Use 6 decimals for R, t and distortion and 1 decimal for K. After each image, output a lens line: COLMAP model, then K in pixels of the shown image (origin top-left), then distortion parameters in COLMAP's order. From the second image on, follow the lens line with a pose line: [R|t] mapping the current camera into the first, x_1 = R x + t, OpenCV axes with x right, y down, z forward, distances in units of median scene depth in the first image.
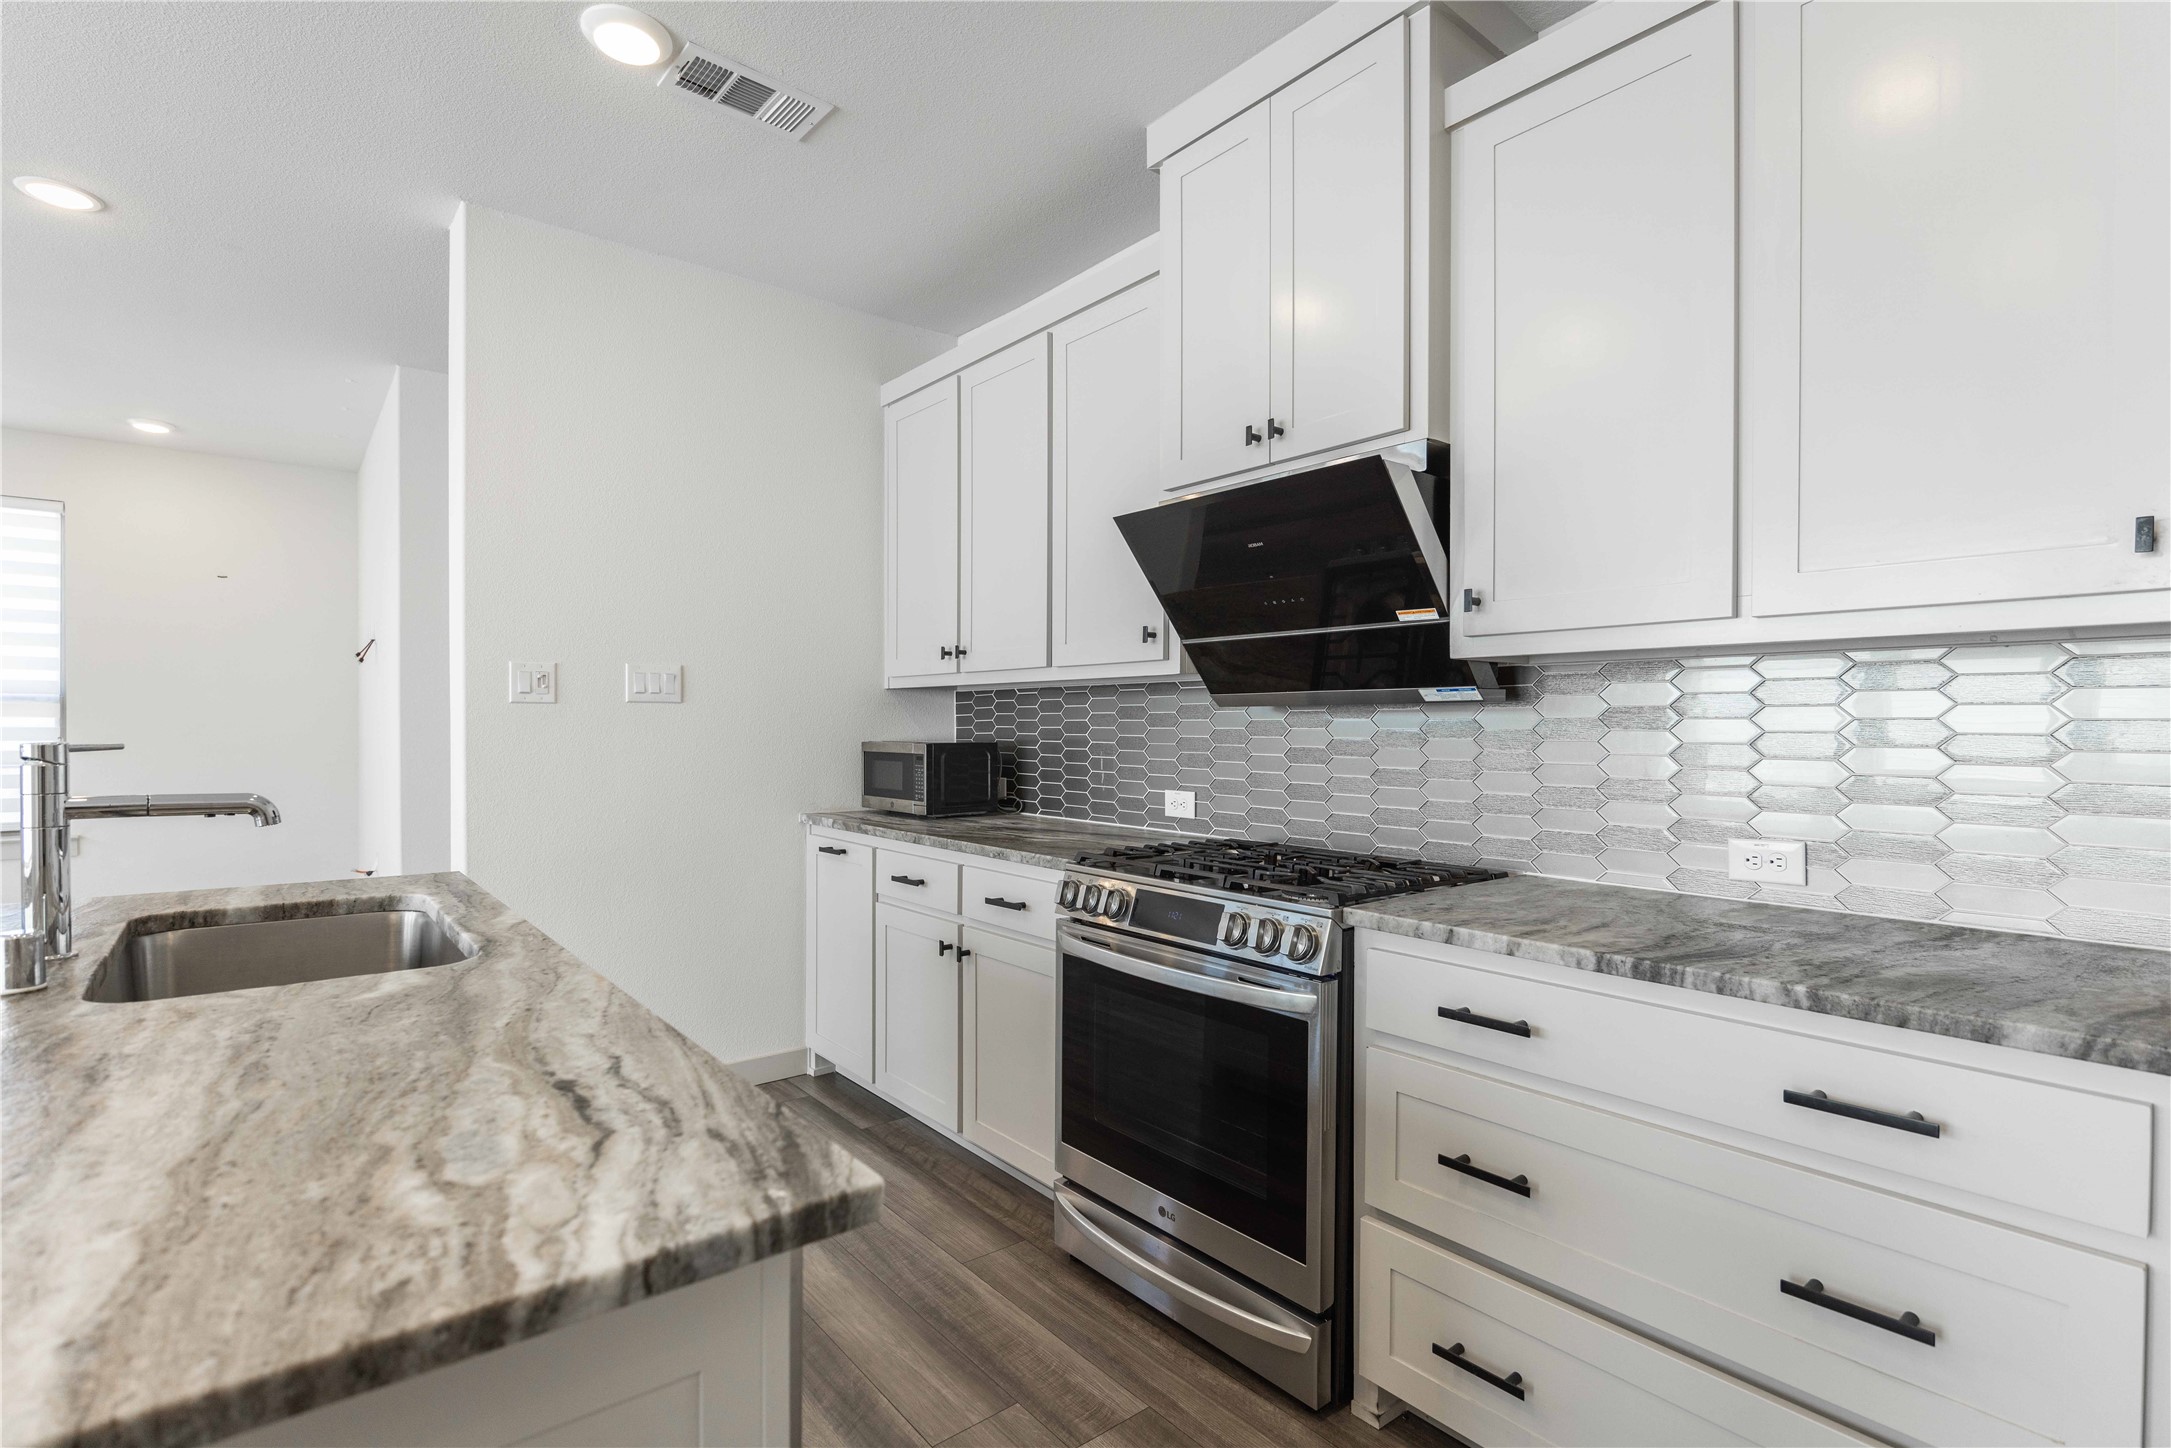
lens RADIAL K [[1024.9, 0, 1091.8], [0, 1024.9, 739.5], [0, 0, 1]] dist [-0.012612, -0.000614]
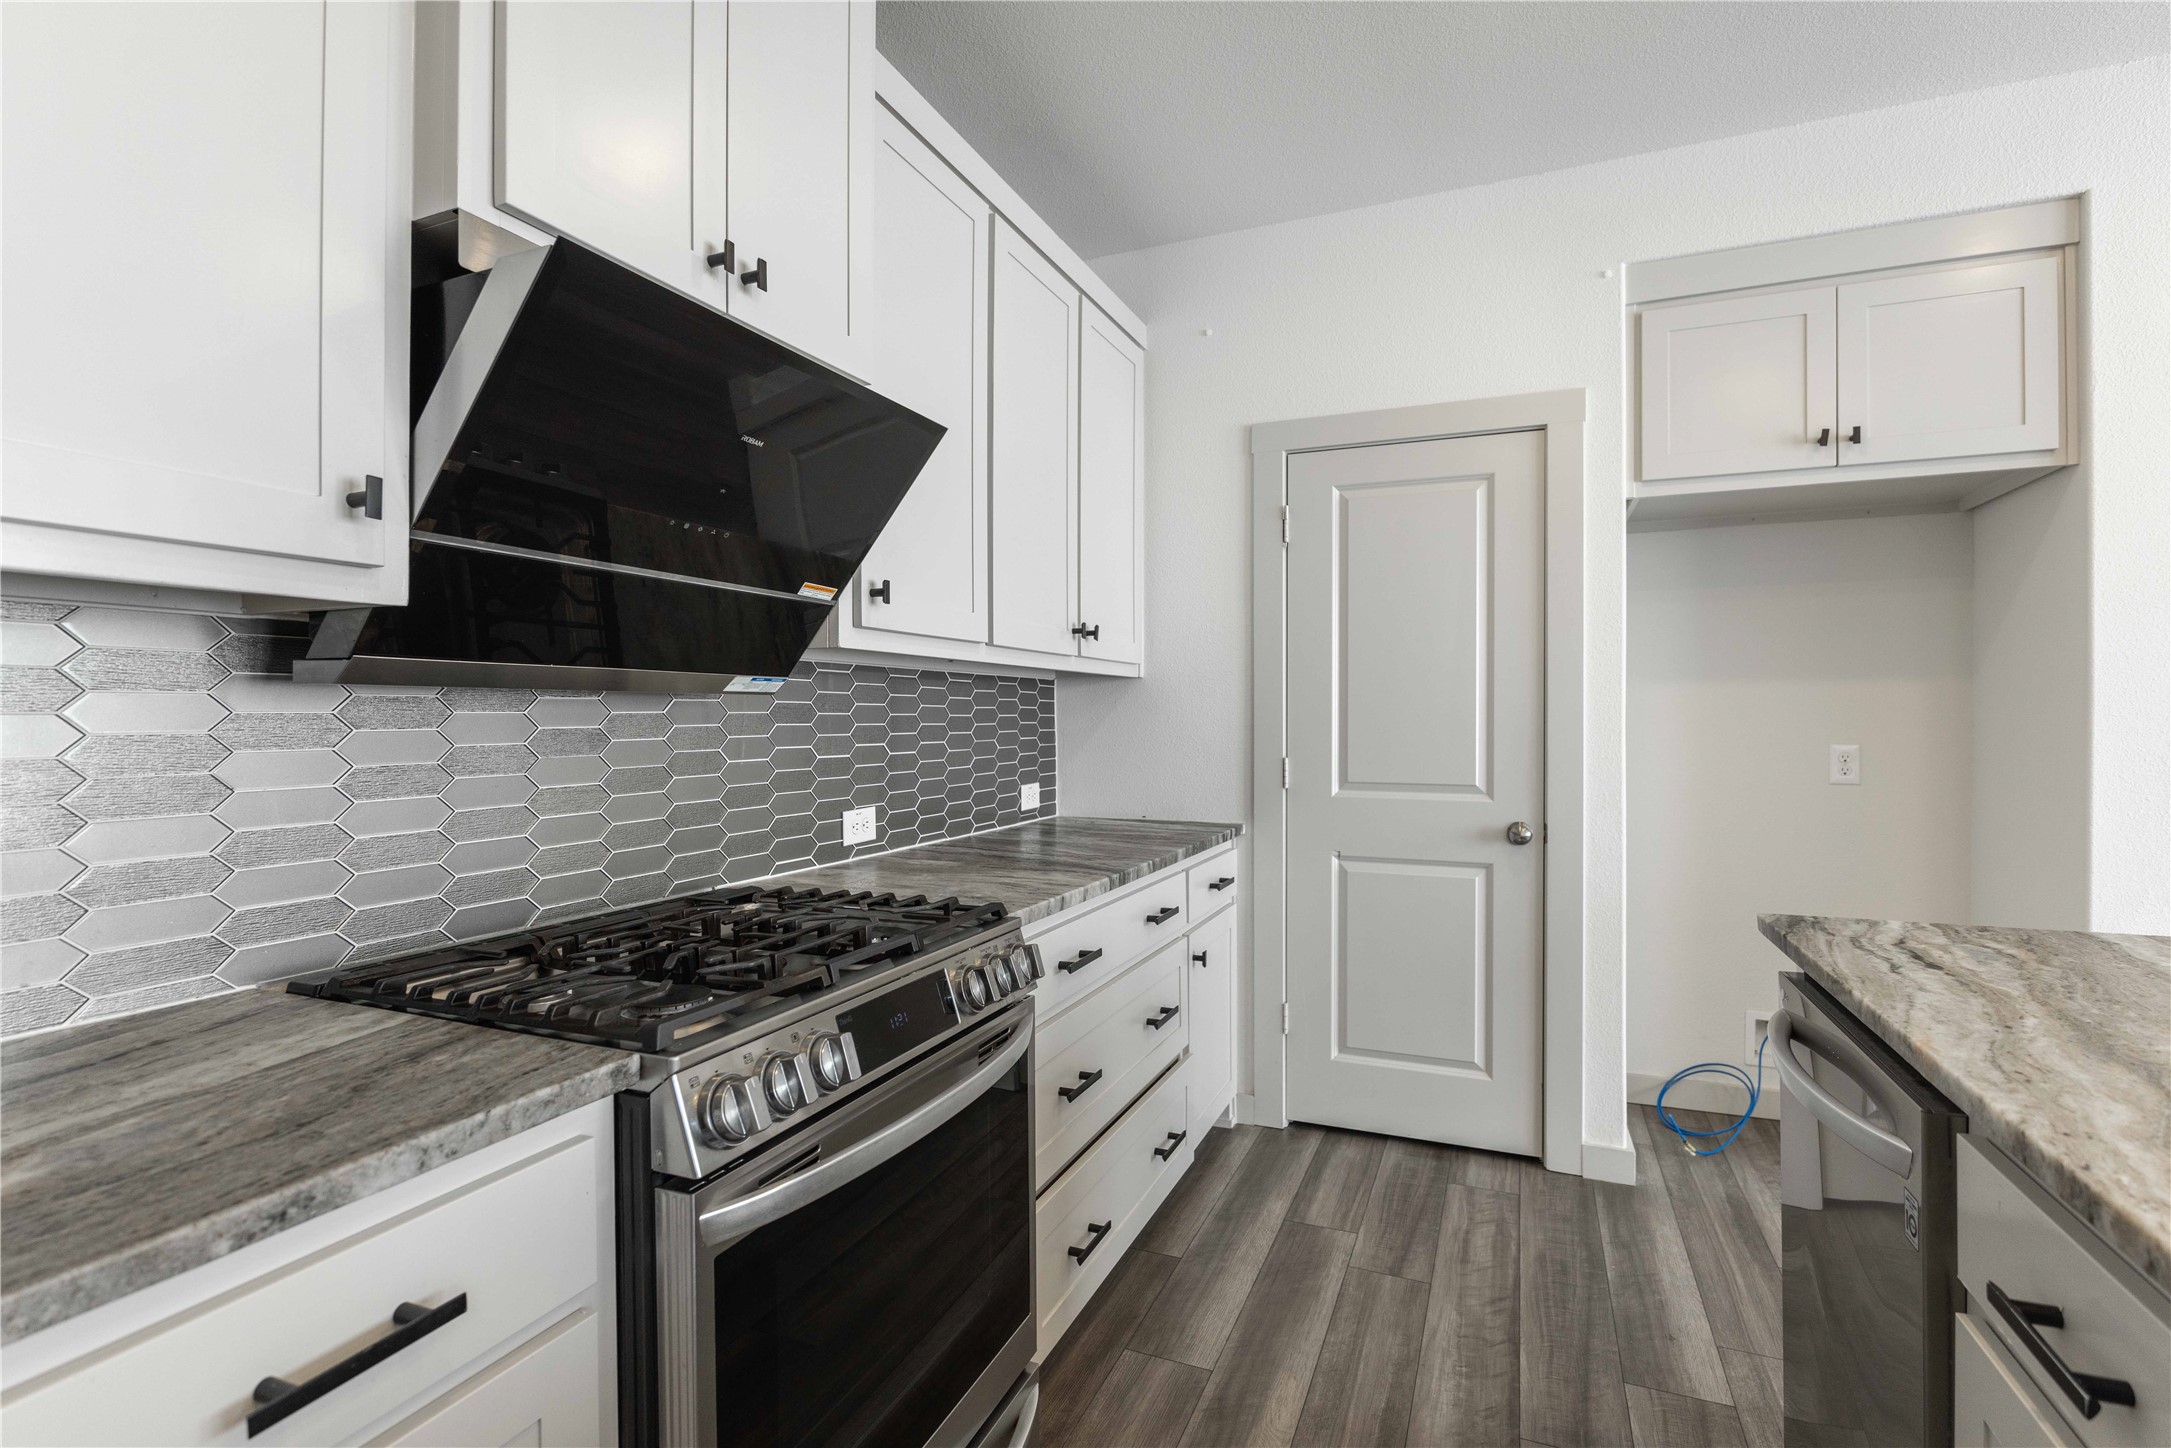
lens RADIAL K [[1024.9, 0, 1099.5], [0, 1024.9, 718.2], [0, 0, 1]] dist [-0.012612, -0.000614]
pose [[-0.464292, -0.003169, 0.885676, -0.465249], [0.015613, 0.999809, 0.011763, -0.019694], [-0.885545, 0.019290, -0.464154, 1.015594]]
